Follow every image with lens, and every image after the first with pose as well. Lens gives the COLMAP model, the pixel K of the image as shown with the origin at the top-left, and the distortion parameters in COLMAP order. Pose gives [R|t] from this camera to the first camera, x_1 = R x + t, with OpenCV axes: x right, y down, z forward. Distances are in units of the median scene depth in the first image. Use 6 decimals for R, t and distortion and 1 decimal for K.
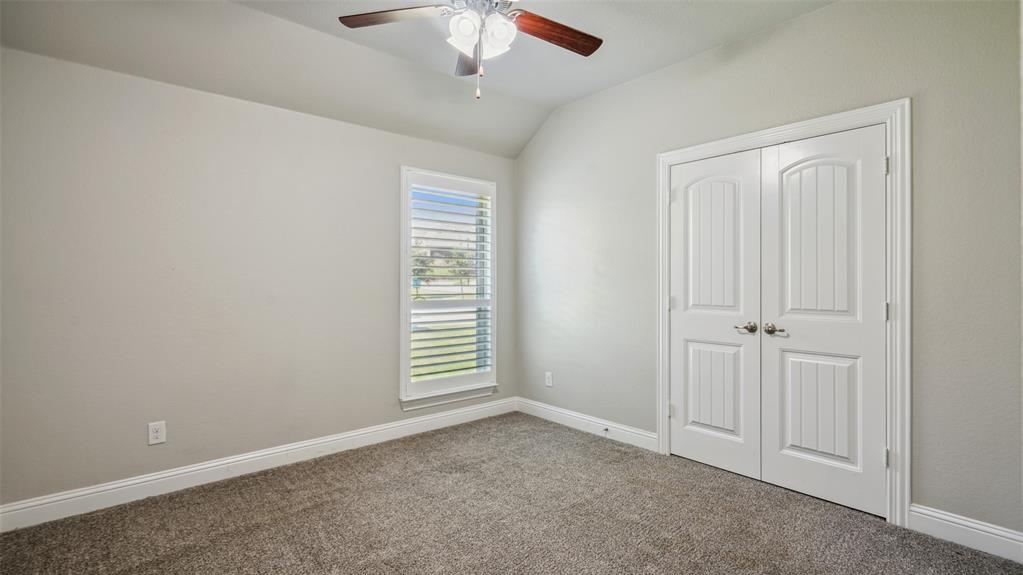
lens RADIAL K [[488.8, 0, 511.4], [0, 488.8, 280.4], [0, 0, 1]] dist [0.001654, 0.000048]
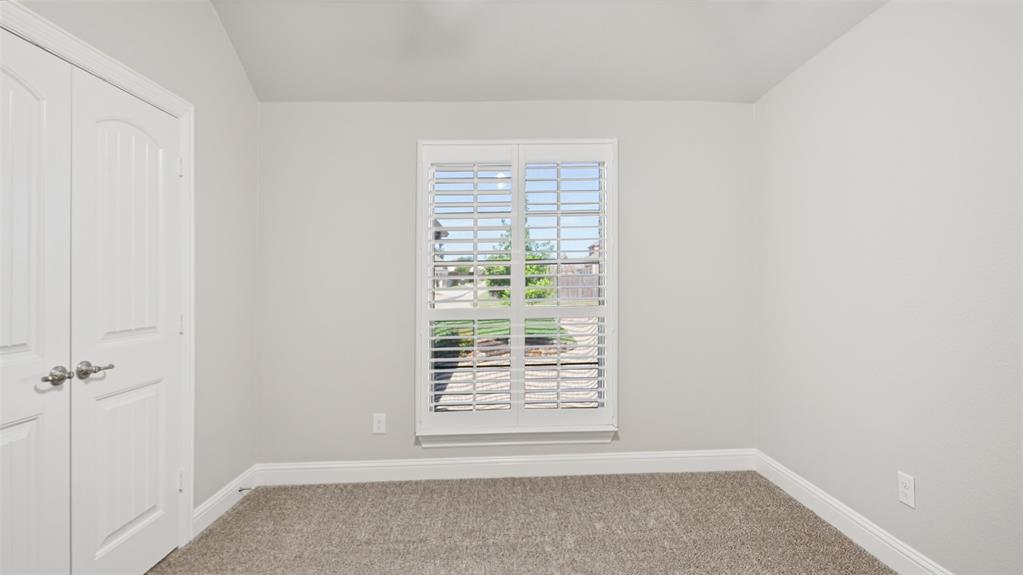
lens RADIAL K [[488.8, 0, 511.4], [0, 488.8, 280.4], [0, 0, 1]] dist [0.001654, 0.000048]
pose [[-0.783044, 0.016867, 0.621738, -0.310077], [0.015087, 0.999853, -0.008124, -0.001029], [-0.621784, 0.003018, -0.783183, 1.305722]]
